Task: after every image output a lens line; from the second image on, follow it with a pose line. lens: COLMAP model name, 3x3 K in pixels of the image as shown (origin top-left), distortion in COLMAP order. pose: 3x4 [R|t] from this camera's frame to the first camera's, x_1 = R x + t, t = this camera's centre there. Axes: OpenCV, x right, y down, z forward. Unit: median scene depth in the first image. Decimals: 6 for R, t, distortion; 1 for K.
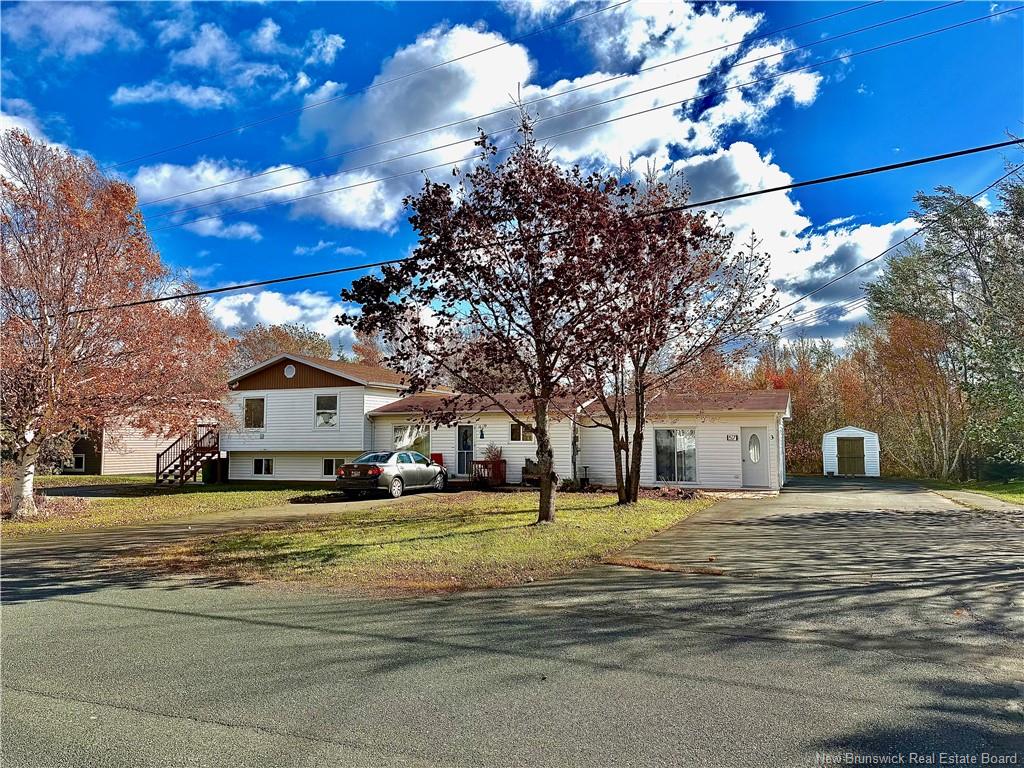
lens RADIAL K [[725.4, 0, 512.0], [0, 725.4, 384.0], [0, 0, 1]] dist [0.026009, -0.001826]
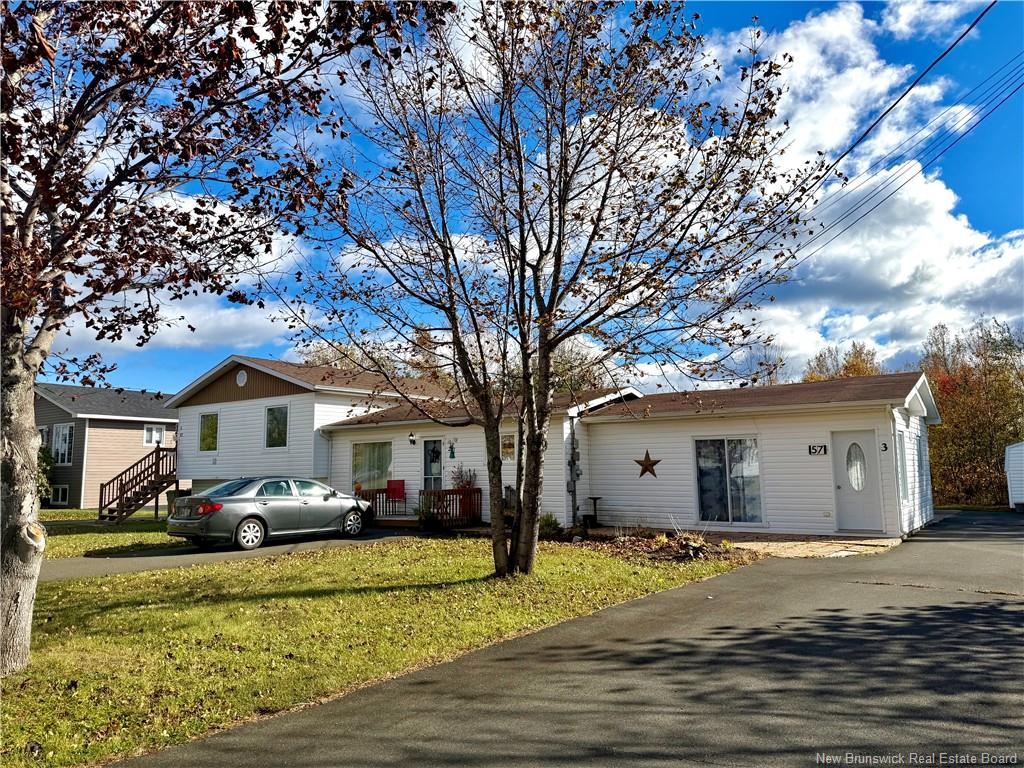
lens RADIAL K [[725.4, 0, 512.0], [0, 725.4, 384.0], [0, 0, 1]] dist [0.026009, -0.001826]
pose [[0.976844, -0.037156, -0.210704, 0.167805], [0.029245, 0.998750, -0.040540, 0.033101], [0.211947, 0.033439, 0.976709, 0.317329]]
